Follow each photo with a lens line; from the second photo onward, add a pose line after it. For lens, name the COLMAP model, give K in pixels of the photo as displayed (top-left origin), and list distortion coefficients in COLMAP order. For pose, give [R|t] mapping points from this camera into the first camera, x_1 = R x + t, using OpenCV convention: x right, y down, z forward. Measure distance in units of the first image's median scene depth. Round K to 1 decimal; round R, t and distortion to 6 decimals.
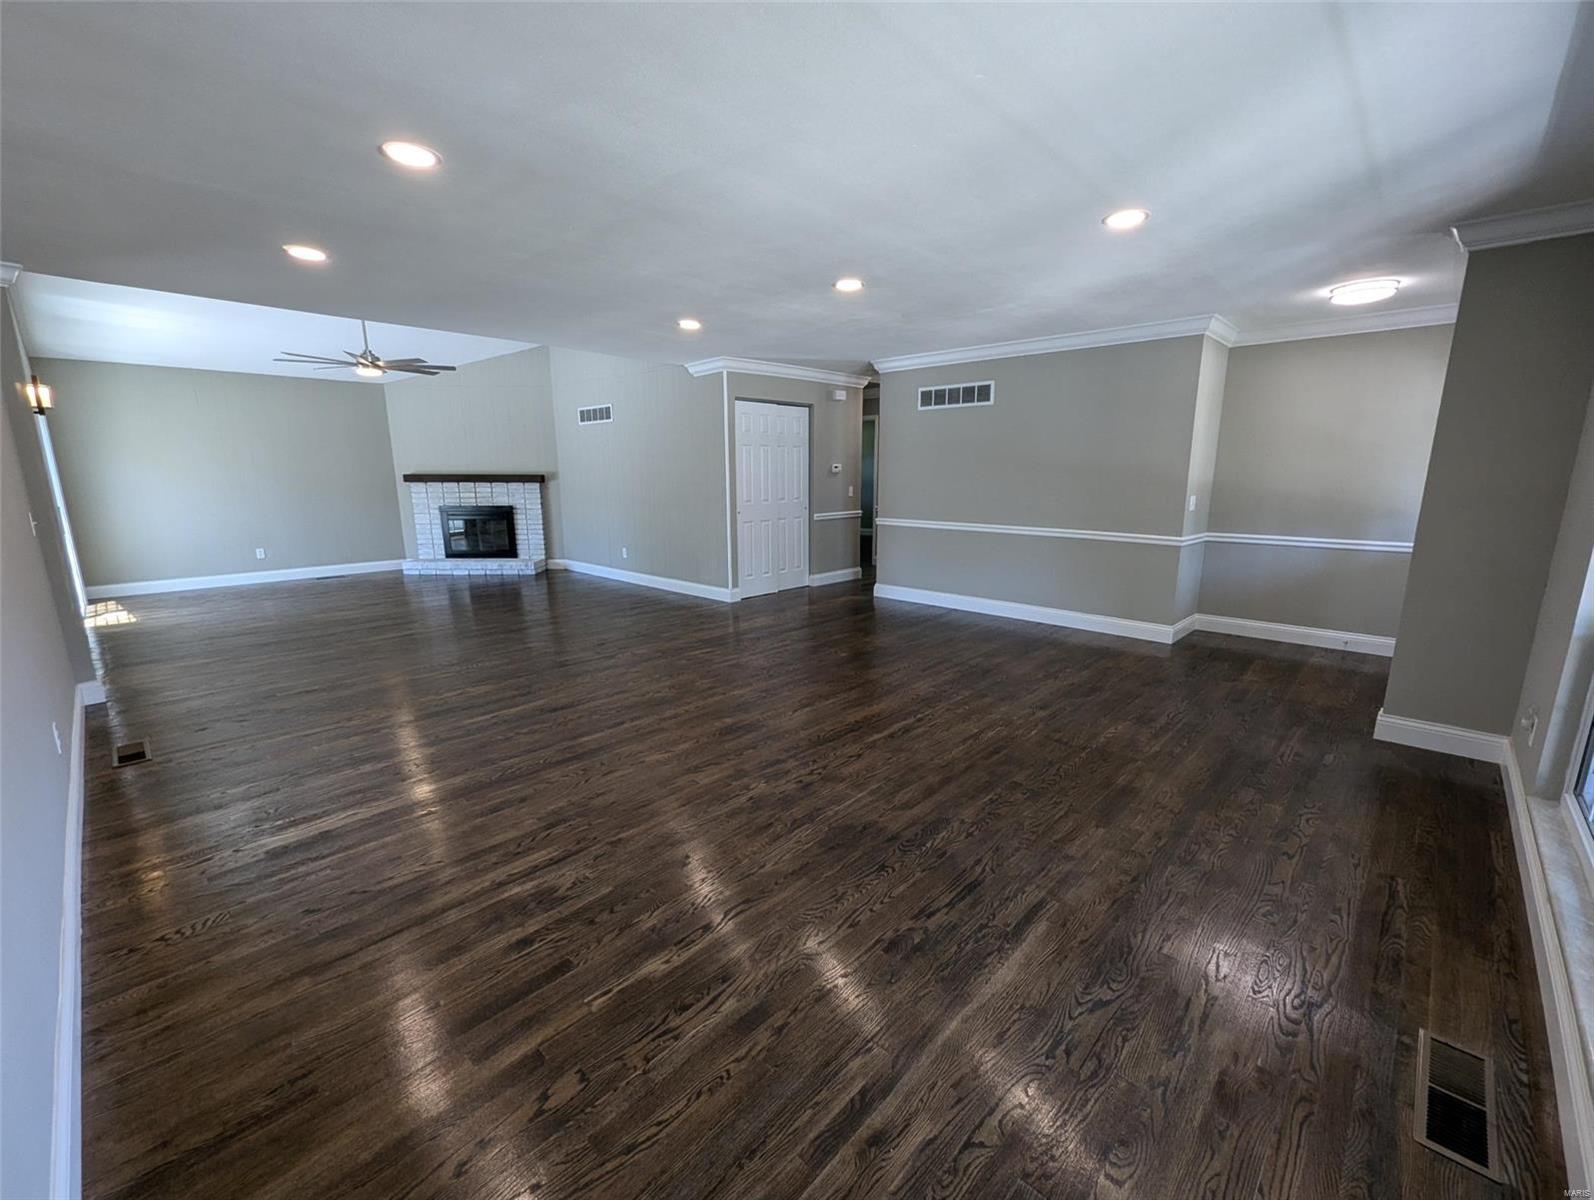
lens RADIAL K [[663.4, 0, 801.7], [0, 663.4, 606.8], [0, 0, 1]] dist [0.002941, -0.000231]
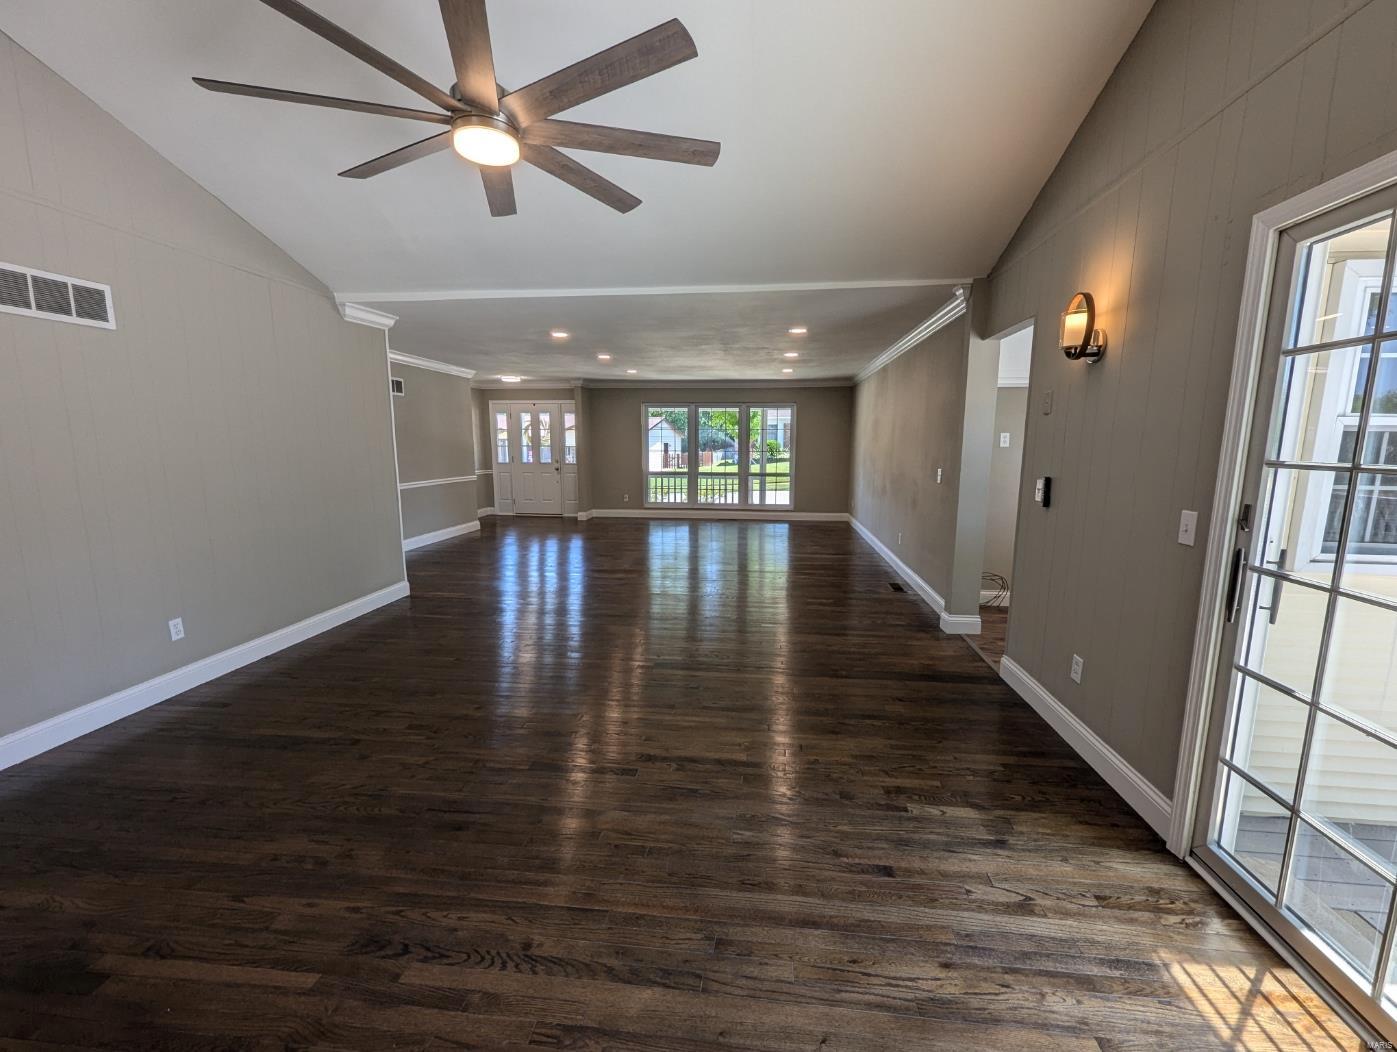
lens RADIAL K [[581.4, 0, 703.6], [0, 581.4, 530.7], [0, 0, 1]] dist [0.002941, -0.000231]
pose [[-0.603802, -0.123595, 0.787494, -0.778146], [0.160747, 0.948733, 0.272151, -0.192756], [-0.780758, 0.290912, -0.552980, 0.915872]]
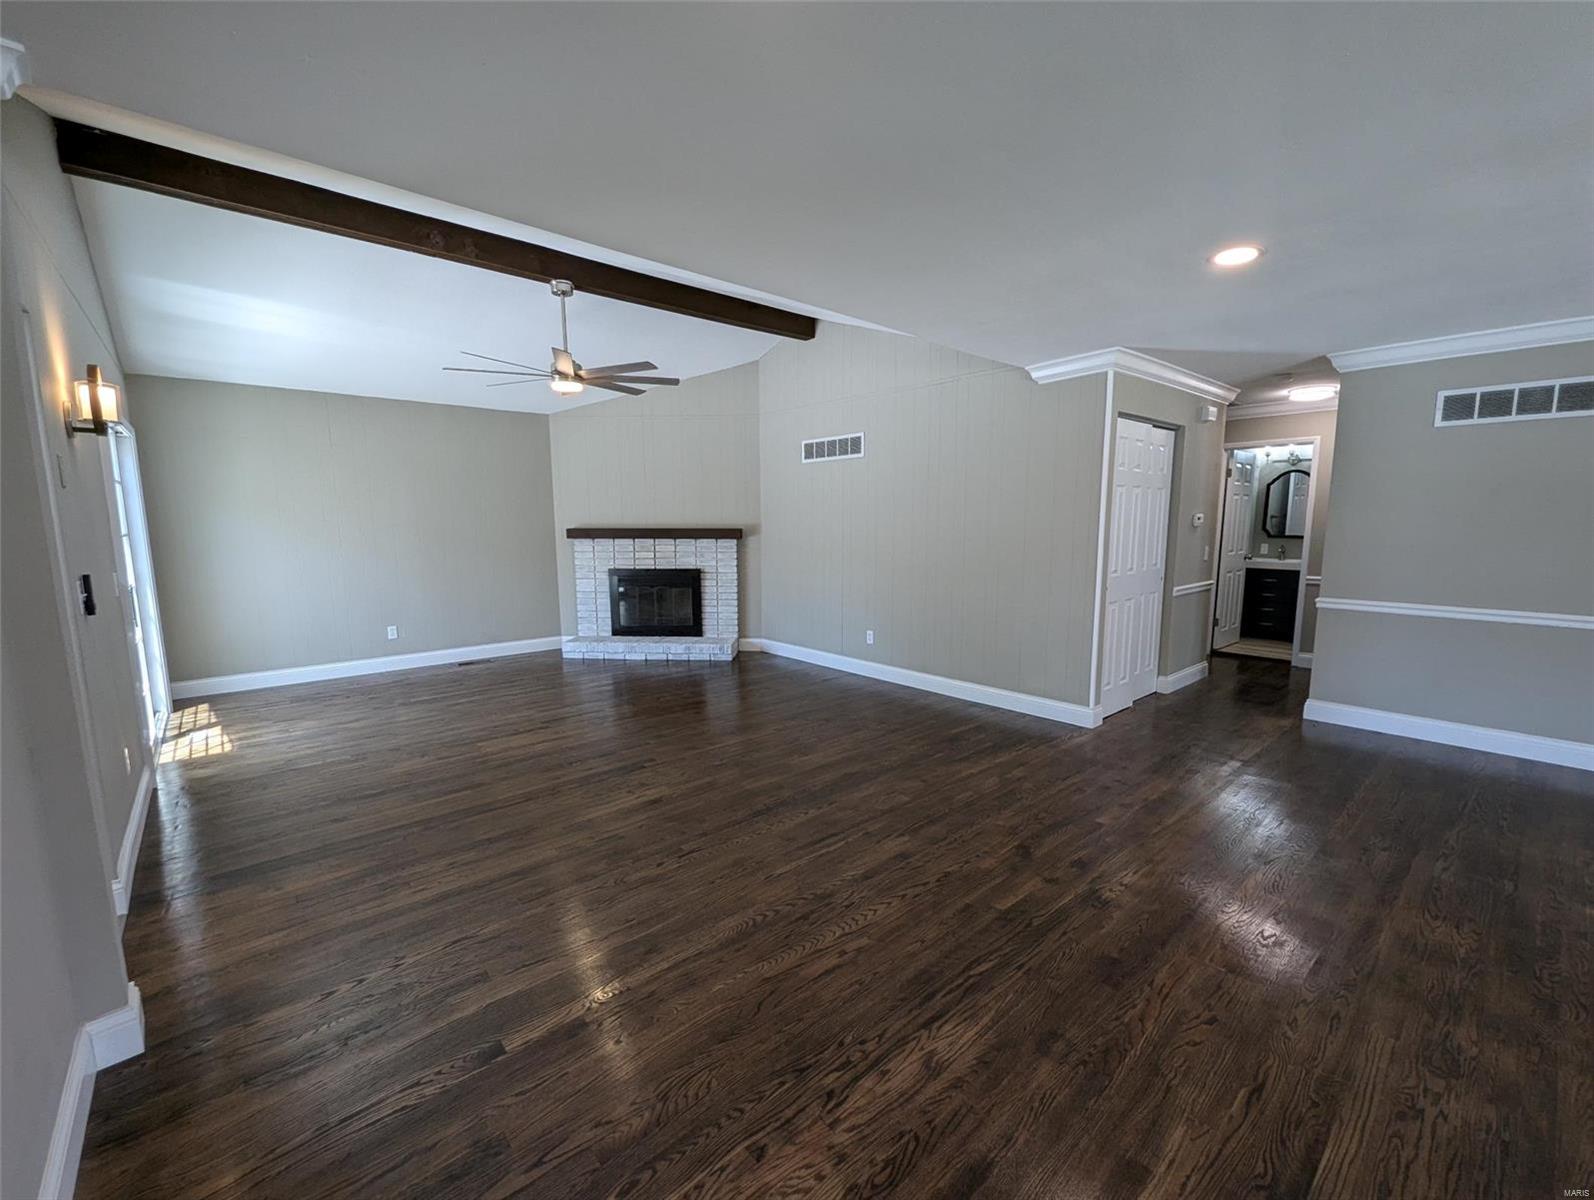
lens RADIAL K [[663.4, 0, 802.1], [0, 663.4, 607.3], [0, 0, 1]] dist [0.002941, -0.000231]
pose [[0.996238, 0.009460, -0.086146, -0.276990], [-0.015449, 0.997489, -0.069113, -0.062302], [0.085276, 0.070184, 0.993882, 0.278039]]
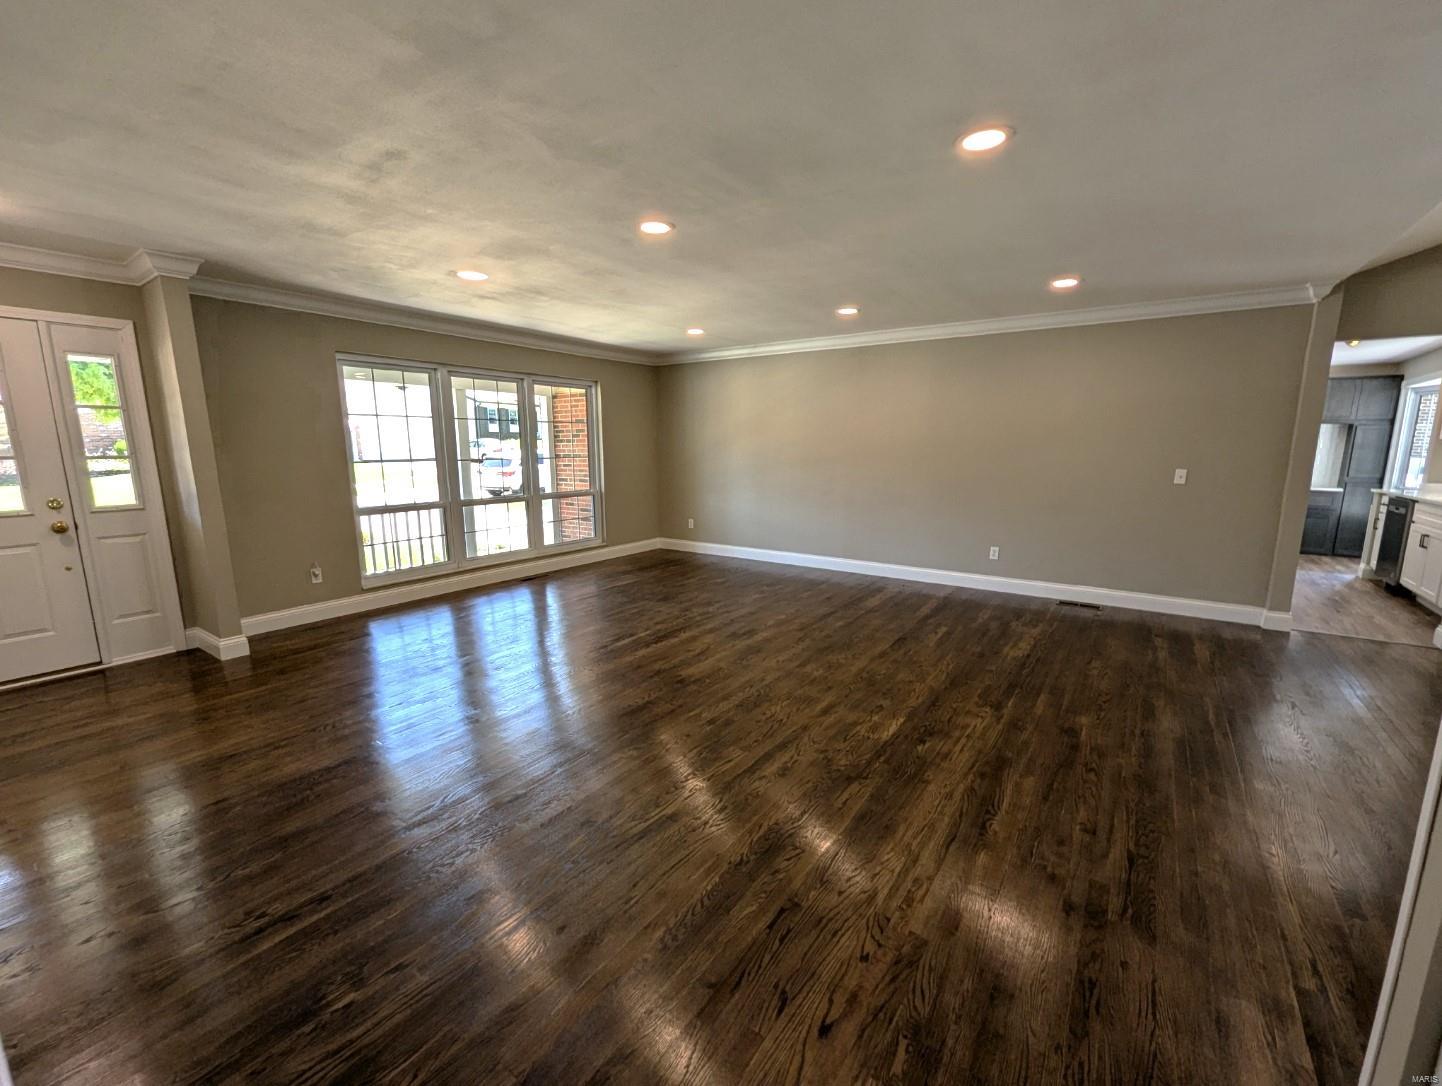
lens RADIAL K [[600.2, 0, 724.3], [0, 600.2, 547.6], [0, 0, 1]] dist [0.002941, -0.000231]
pose [[-0.988775, 0.024232, -0.147437, 0.051948], [-0.032371, 0.928582, 0.369713, -0.184836], [0.145866, 0.370336, -0.917374, 0.880394]]
